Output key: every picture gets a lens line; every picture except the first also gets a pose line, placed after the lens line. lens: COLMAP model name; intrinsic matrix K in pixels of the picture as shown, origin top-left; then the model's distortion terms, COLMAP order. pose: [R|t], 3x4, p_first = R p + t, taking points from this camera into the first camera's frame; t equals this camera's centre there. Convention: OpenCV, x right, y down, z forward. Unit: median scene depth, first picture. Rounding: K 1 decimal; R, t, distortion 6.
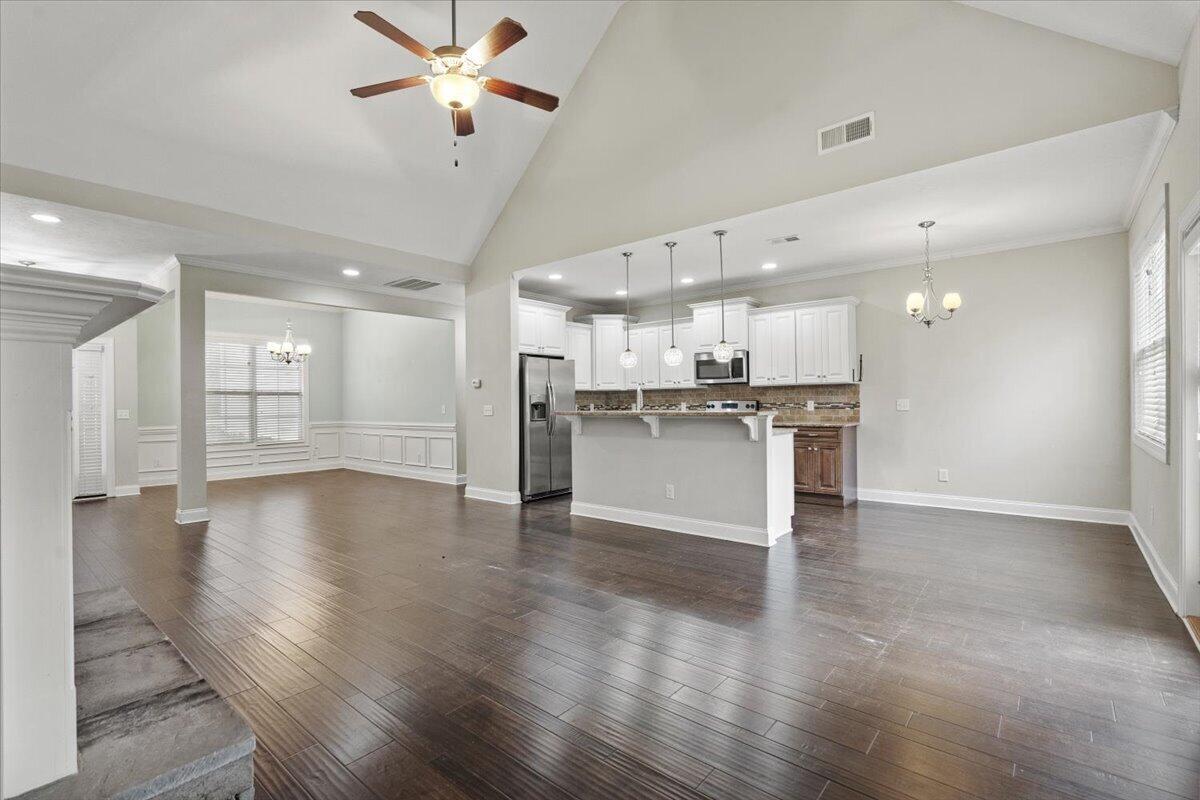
lens RADIAL K [[543.3, 0, 607.1], [0, 543.3, 399.4], [0, 0, 1]] dist [-0.005860, 0.002352]
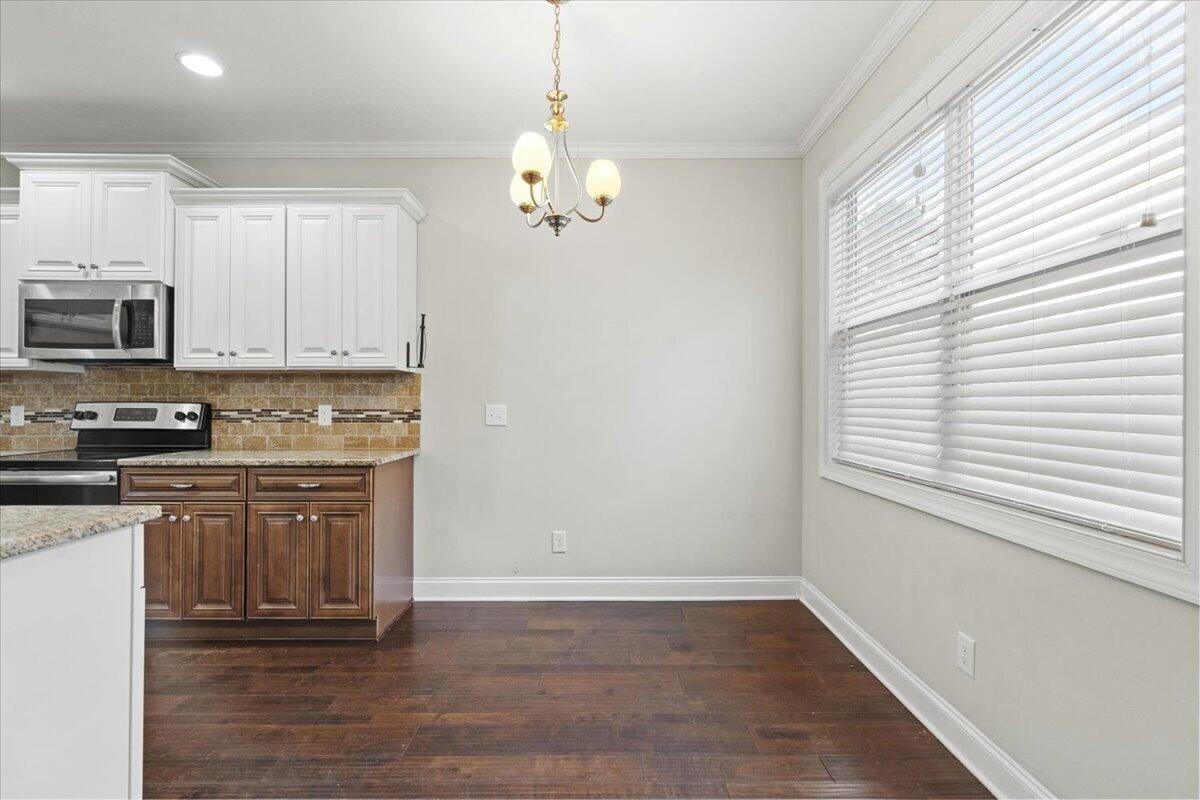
lens RADIAL K [[543.3, 0, 604.0], [0, 543.3, 398.9], [0, 0, 1]] dist [-0.005860, 0.002352]
pose [[0.764174, 0.017540, 0.644772, 0.254079], [-0.013648, 0.999846, -0.011023, -0.001048], [-0.644866, -0.000377, 0.764296, 0.472468]]
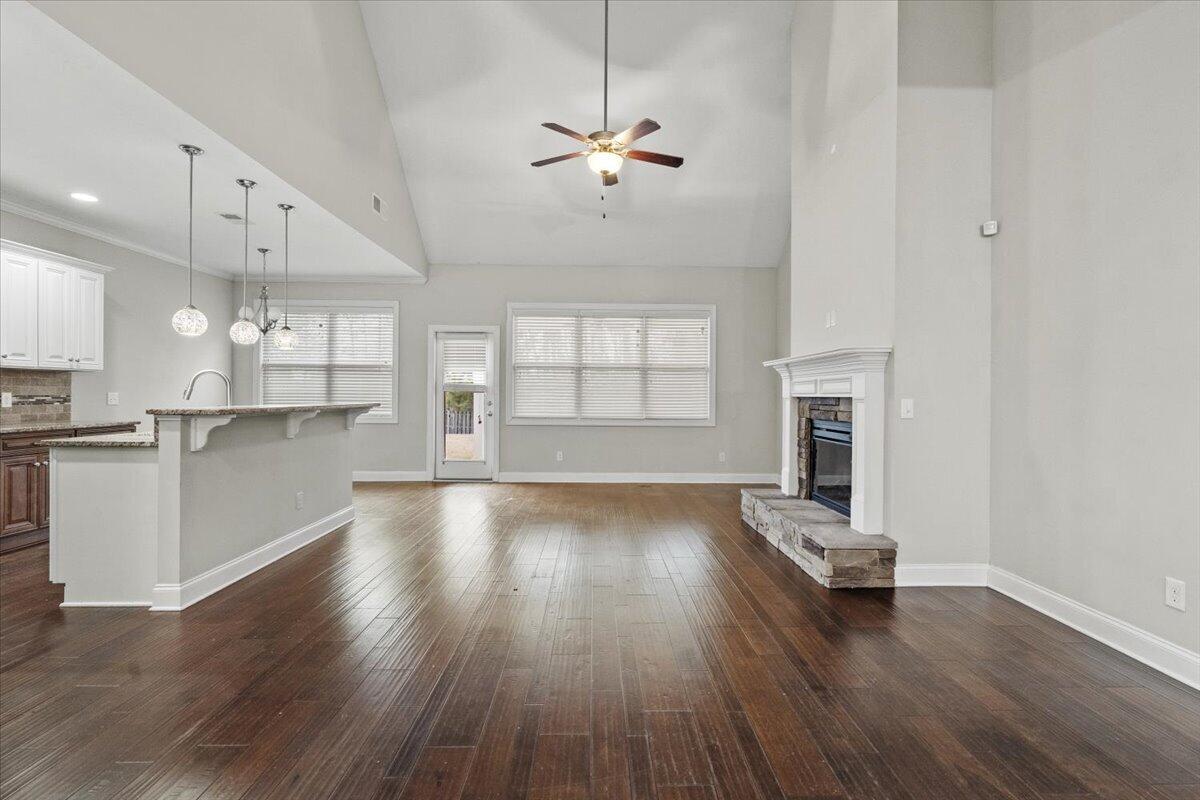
lens RADIAL K [[543.3, 0, 594.9], [0, 543.3, 395.2], [0, 0, 1]] dist [-0.005860, 0.002352]
pose [[-0.656487, 0.006609, 0.754308, -0.603837], [-0.002520, 0.999937, -0.010954, 0.011464], [-0.754333, -0.009092, -0.656429, 0.893249]]
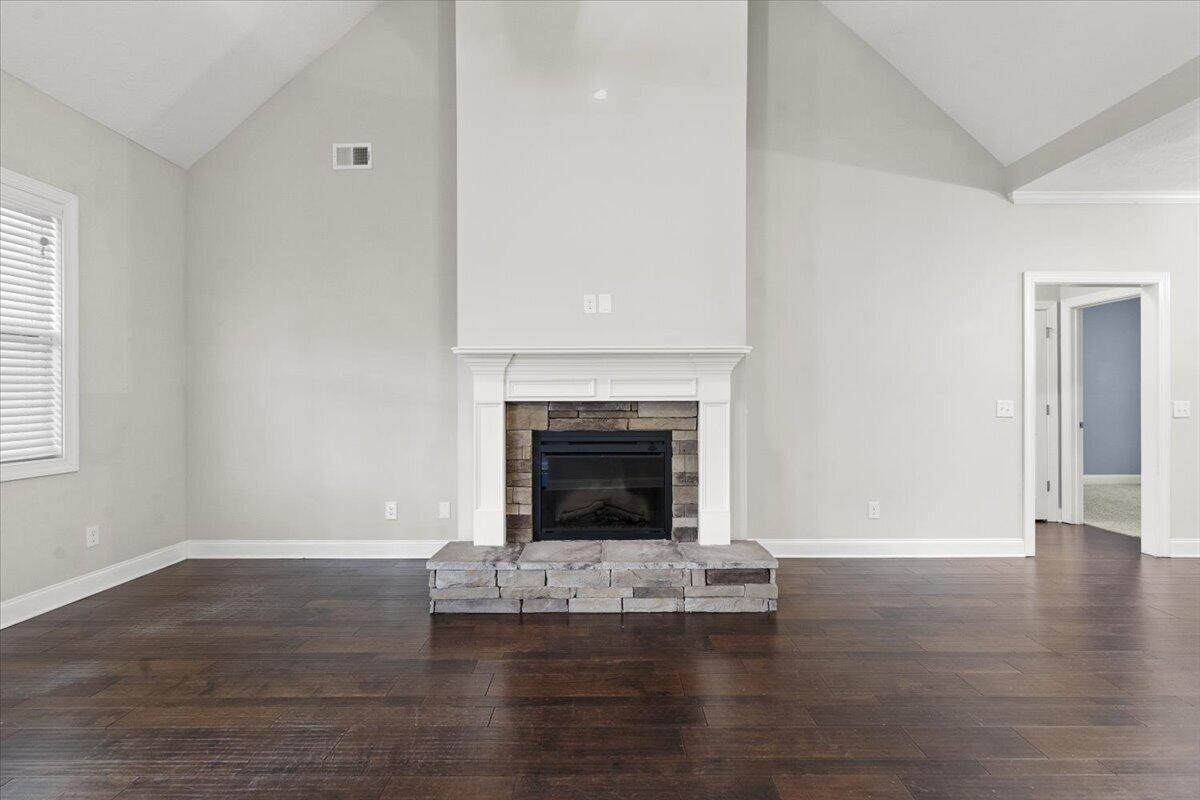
lens RADIAL K [[543.3, 0, 608.1], [0, 543.3, 397.6], [0, 0, 1]] dist [-0.005860, 0.002352]
pose [[-0.764525, 0.011563, -0.644490, 0.031993], [0.013992, 0.999901, 0.001341, 0.002168], [0.644442, -0.007992, -0.764611, 0.660577]]
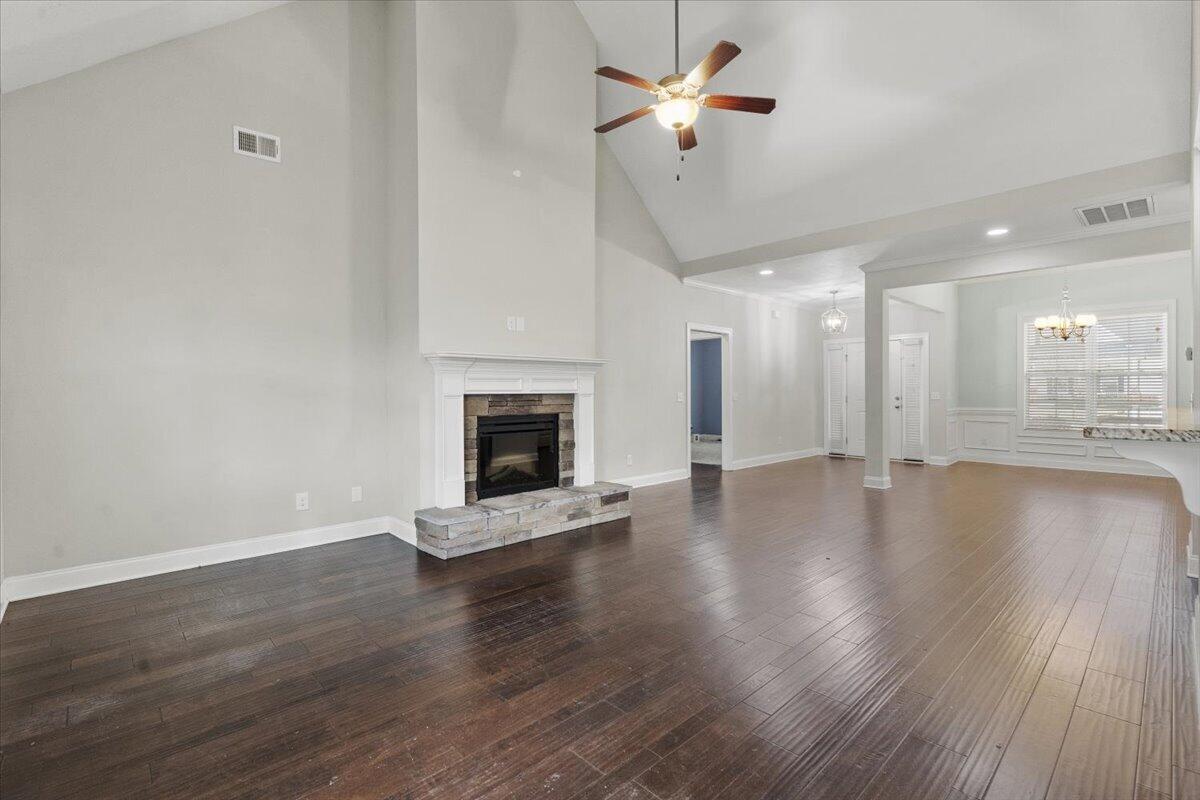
lens RADIAL K [[543.3, 0, 602.9], [0, 543.3, 393.1], [0, 0, 1]] dist [-0.005860, 0.002352]
pose [[-0.117053, 0.015139, -0.993010, 0.406514], [0.011387, 0.999839, 0.013901, -0.003442], [0.993060, -0.009681, -0.117206, 0.456929]]
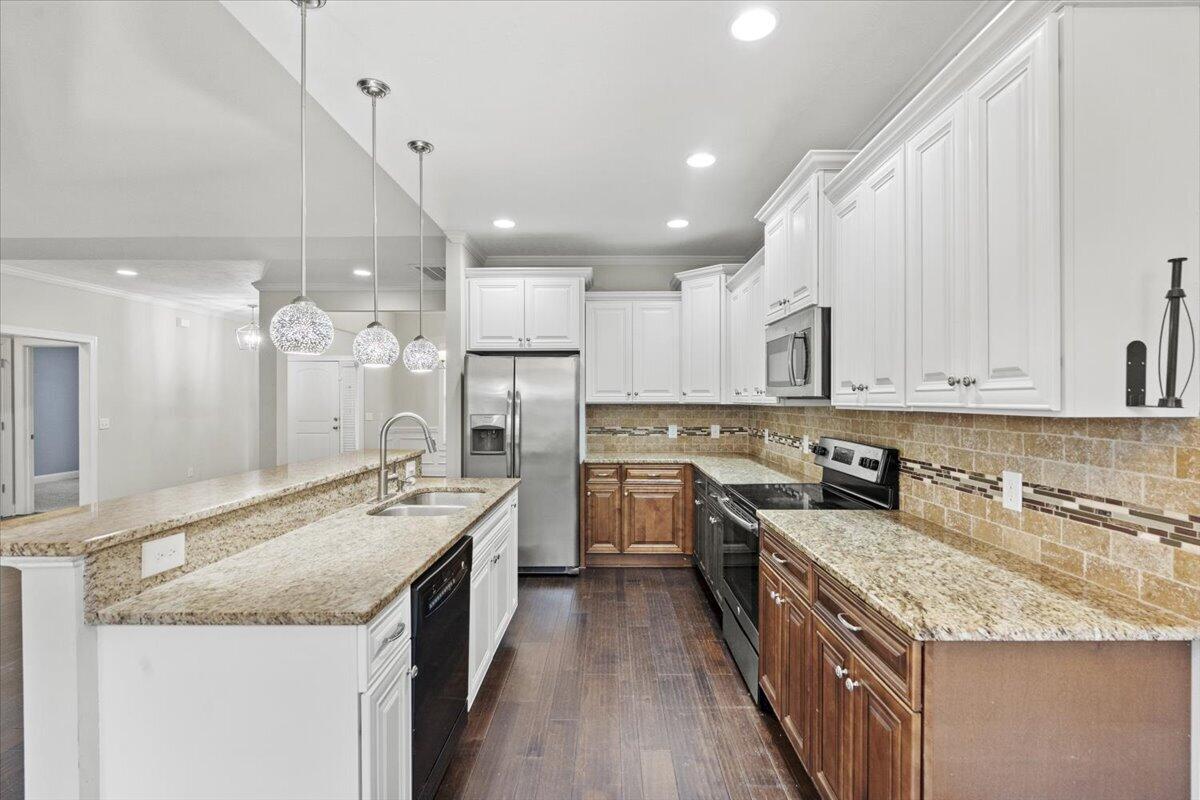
lens RADIAL K [[543.3, 0, 602.5], [0, 543.3, 401.4], [0, 0, 1]] dist [-0.005860, 0.002352]
pose [[0.633069, 0.016123, -0.773928, 0.451770], [-0.003353, 0.999831, 0.018087, -0.035164], [0.774088, -0.008855, 0.633016, 0.686919]]
